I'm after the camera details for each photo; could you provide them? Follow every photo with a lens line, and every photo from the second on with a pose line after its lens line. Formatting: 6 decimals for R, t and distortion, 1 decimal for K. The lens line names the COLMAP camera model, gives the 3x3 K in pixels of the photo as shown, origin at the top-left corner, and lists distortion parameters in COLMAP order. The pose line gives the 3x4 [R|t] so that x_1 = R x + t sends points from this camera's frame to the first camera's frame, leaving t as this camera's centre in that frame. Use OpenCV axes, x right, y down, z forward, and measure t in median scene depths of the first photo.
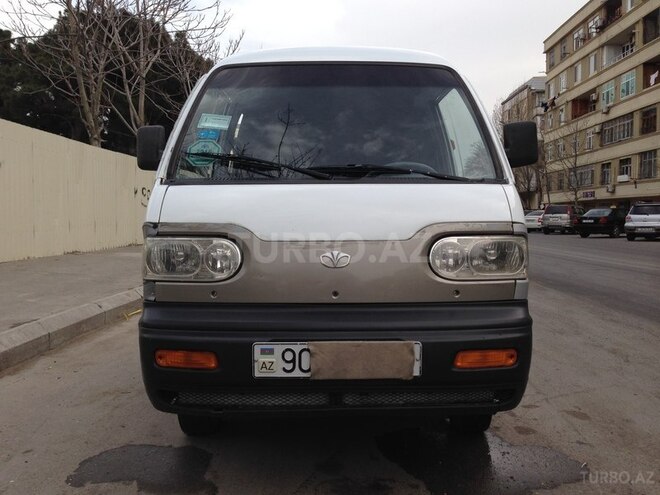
lens RADIAL K [[610.8, 0, 330.0], [0, 610.8, 247.5], [0, 0, 1]] dist [0.103828, -0.163941]
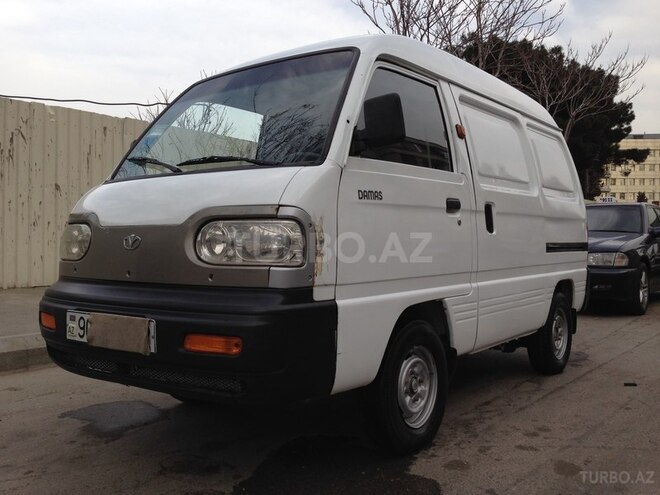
lens RADIAL K [[610.8, 0, 330.0], [0, 610.8, 247.5], [0, 0, 1]] dist [0.103828, -0.163941]
pose [[0.796878, 0.010520, -0.604048, 0.911059], [-0.032637, 0.999138, -0.025654, 0.043643], [0.603258, 0.040157, 0.796535, 0.311095]]
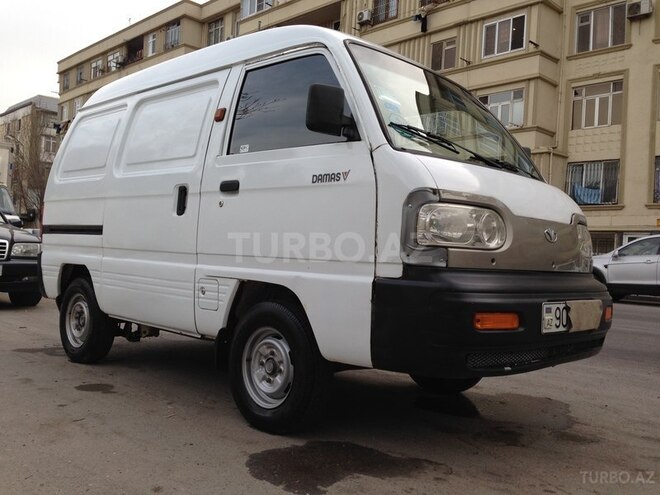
lens RADIAL K [[610.8, 0, 330.0], [0, 610.8, 247.5], [0, 0, 1]] dist [0.103828, -0.163941]
pose [[0.702943, 0.045631, 0.709781, -1.091024], [-0.013939, 0.998632, -0.050397, 0.105125], [-0.711109, 0.025533, 0.702618, 0.432241]]
